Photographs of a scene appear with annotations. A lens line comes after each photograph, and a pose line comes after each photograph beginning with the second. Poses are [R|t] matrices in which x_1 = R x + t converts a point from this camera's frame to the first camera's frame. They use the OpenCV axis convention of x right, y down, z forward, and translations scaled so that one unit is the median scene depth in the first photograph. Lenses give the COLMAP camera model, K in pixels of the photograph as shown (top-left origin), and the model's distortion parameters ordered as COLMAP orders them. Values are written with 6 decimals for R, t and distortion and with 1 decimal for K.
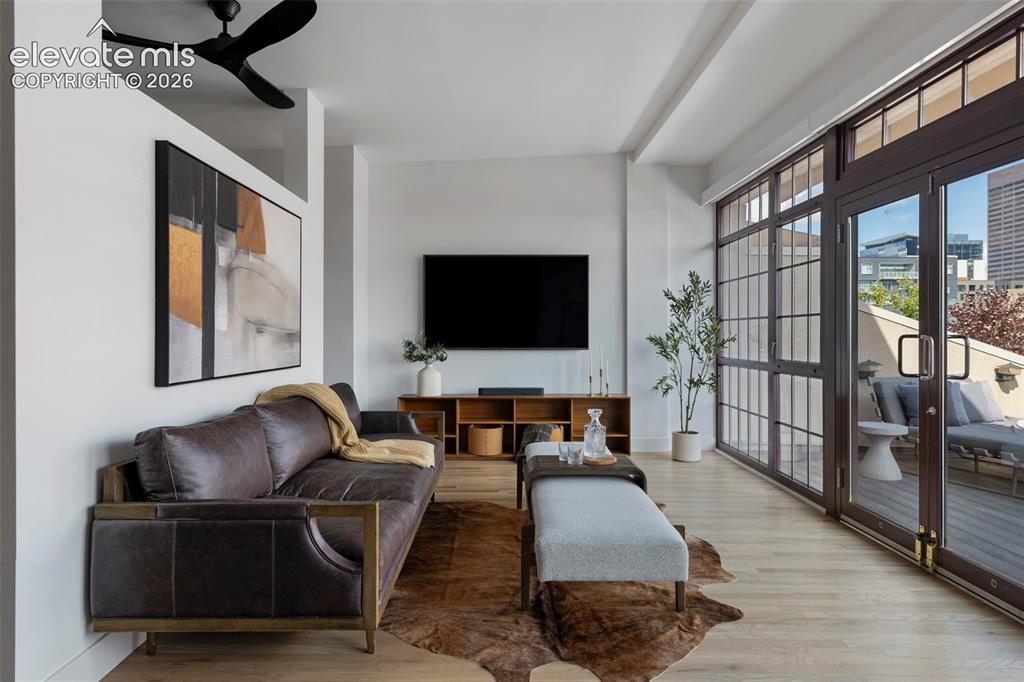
lens RADIAL K [[555.7, 0, 512.0], [0, 555.7, 341.0], [0, 0, 1]] dist [0.002795, 0.000484]
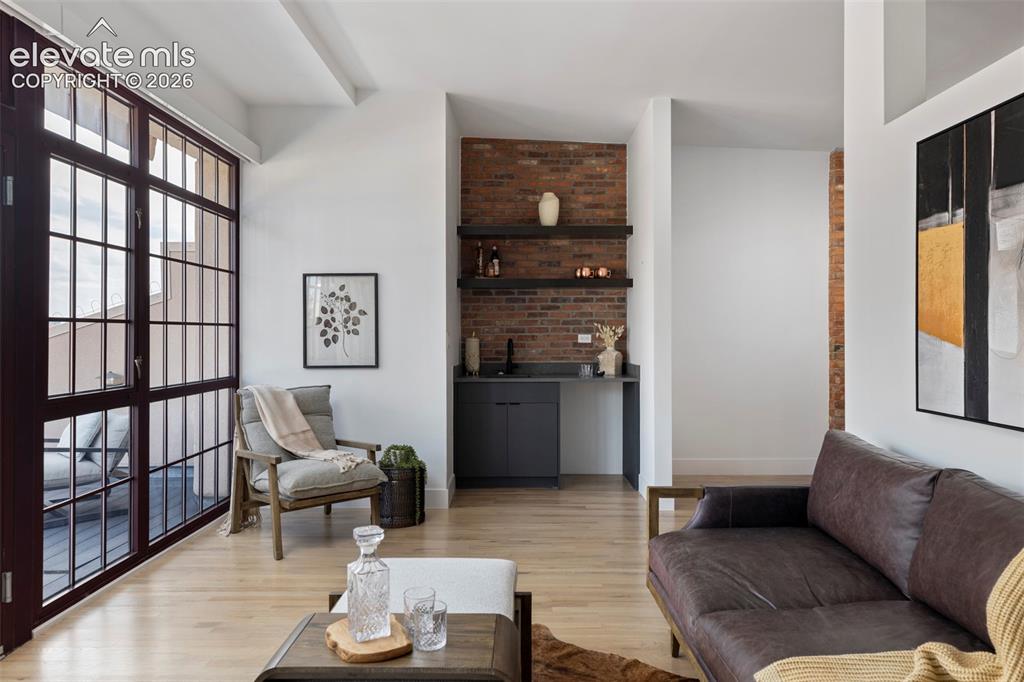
lens RADIAL K [[642.0, 0, 524.6], [0, 642.0, 334.6], [0, 0, 1]] dist [0.000386, 0.000343]
pose [[-0.999989, 0.001229, 0.004597, 0.020345], [0.001291, 0.999907, 0.013562, -0.052600], [-0.004580, 0.013567, -0.999897, 1.850887]]
